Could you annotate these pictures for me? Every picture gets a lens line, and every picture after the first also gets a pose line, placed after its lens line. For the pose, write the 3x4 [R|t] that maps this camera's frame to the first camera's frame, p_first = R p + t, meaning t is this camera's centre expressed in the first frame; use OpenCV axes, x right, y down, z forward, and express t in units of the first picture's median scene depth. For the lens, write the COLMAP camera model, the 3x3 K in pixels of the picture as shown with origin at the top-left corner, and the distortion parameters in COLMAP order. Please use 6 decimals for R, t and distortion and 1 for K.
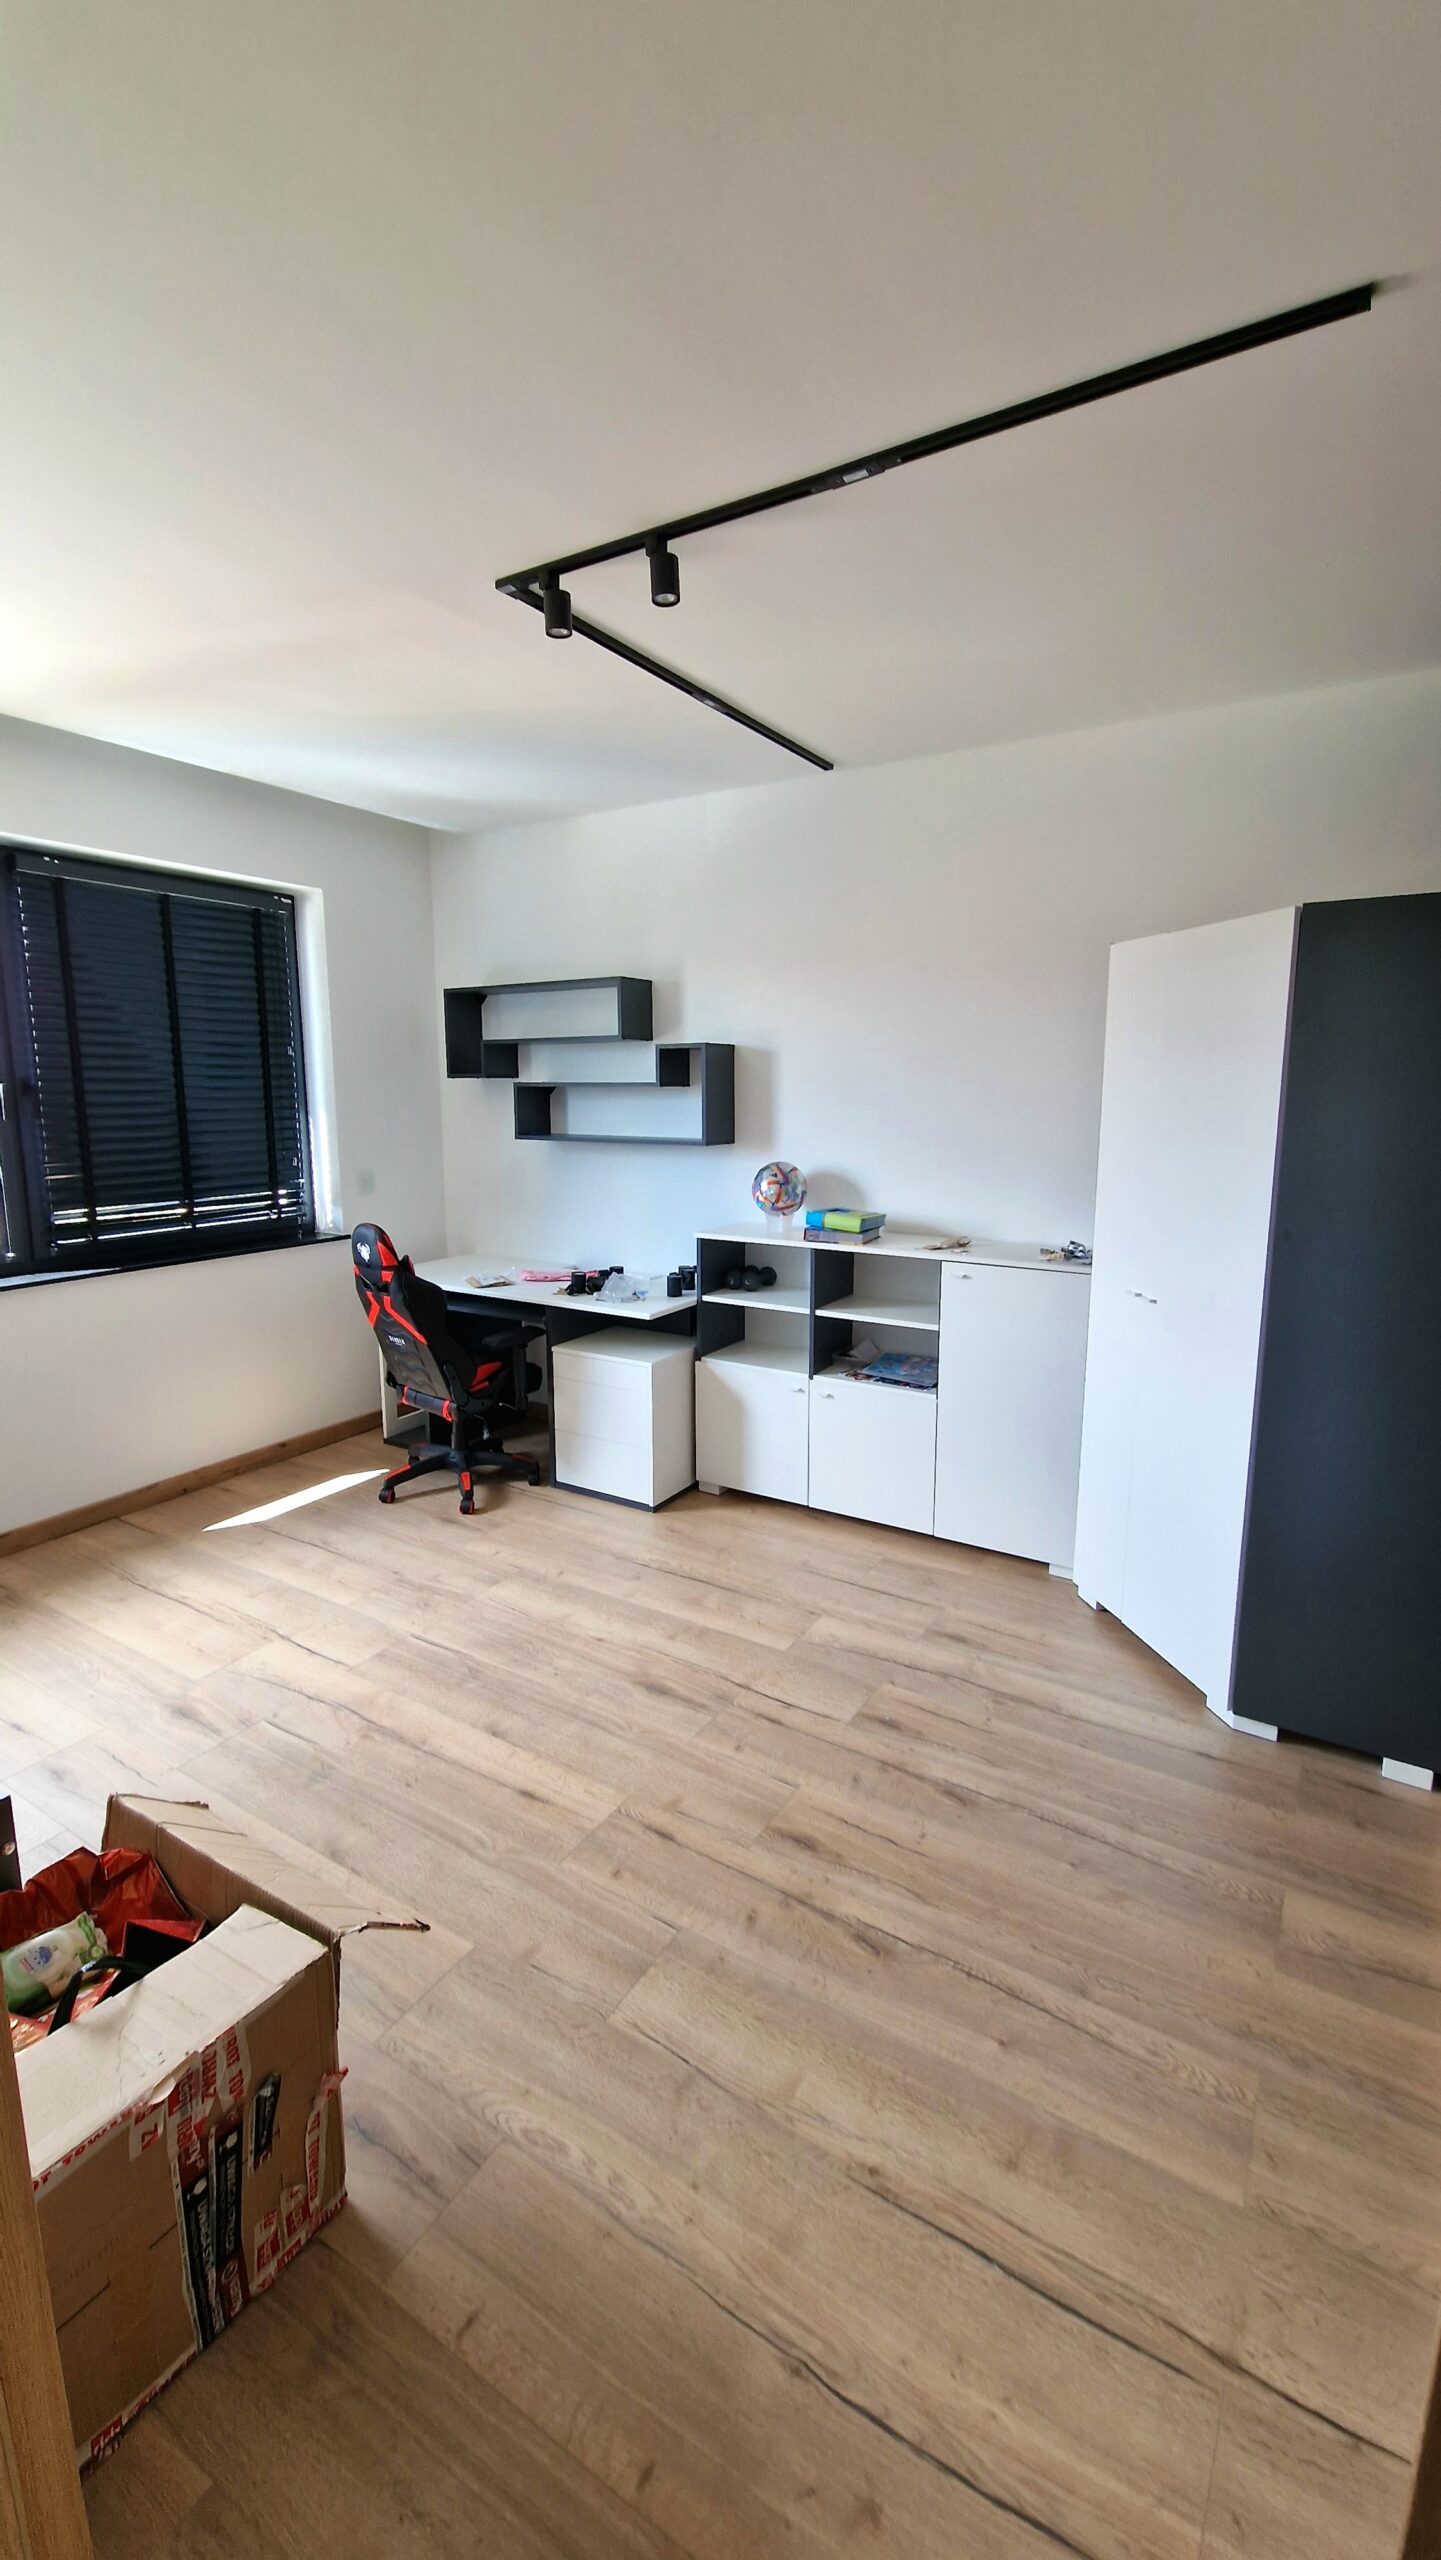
lens RADIAL K [[1049.1, 0, 719.0], [0, 1049.1, 1274.6], [0, 0, 1]] dist [-0.008937, 0.000629]
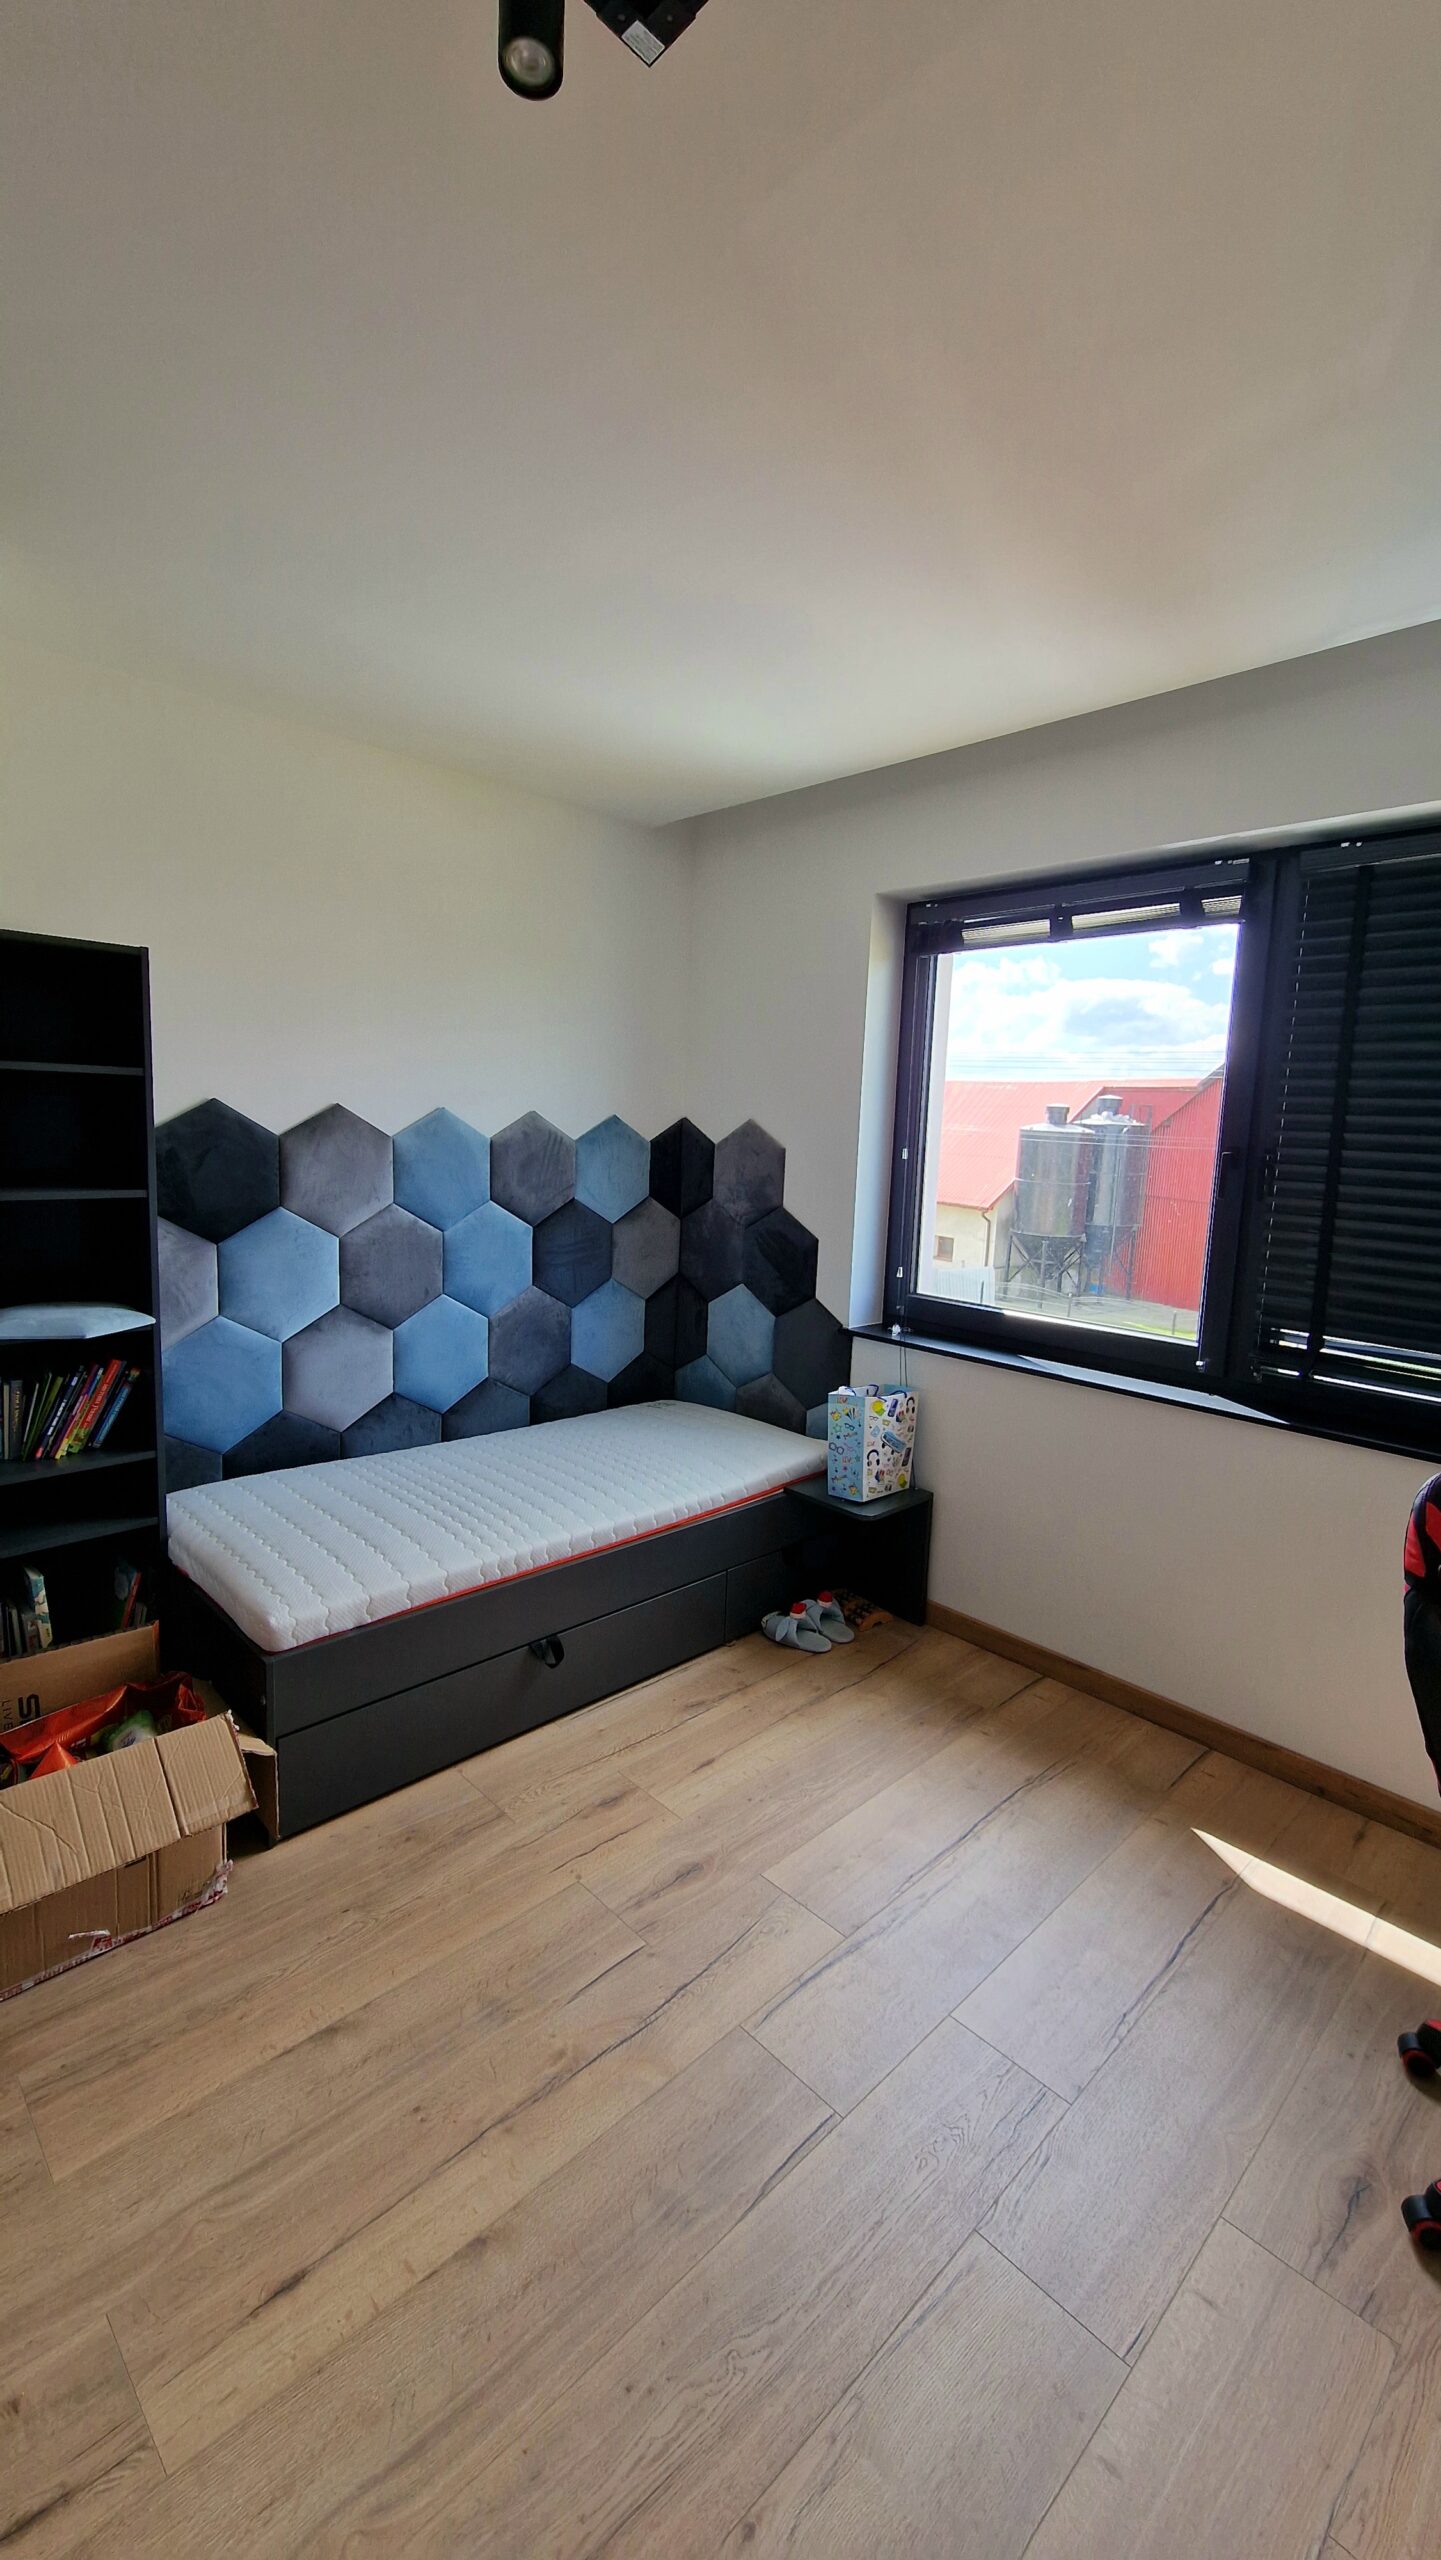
lens RADIAL K [[1049.1, 0, 711.4], [0, 1049.1, 1240.1], [0, 0, 1]] dist [-0.008937, 0.000629]
pose [[-0.242688, 0.096811, -0.965262, 0.256879], [-0.213444, 0.965297, 0.150479, -0.211277], [0.946332, 0.242549, -0.213602, 1.102241]]
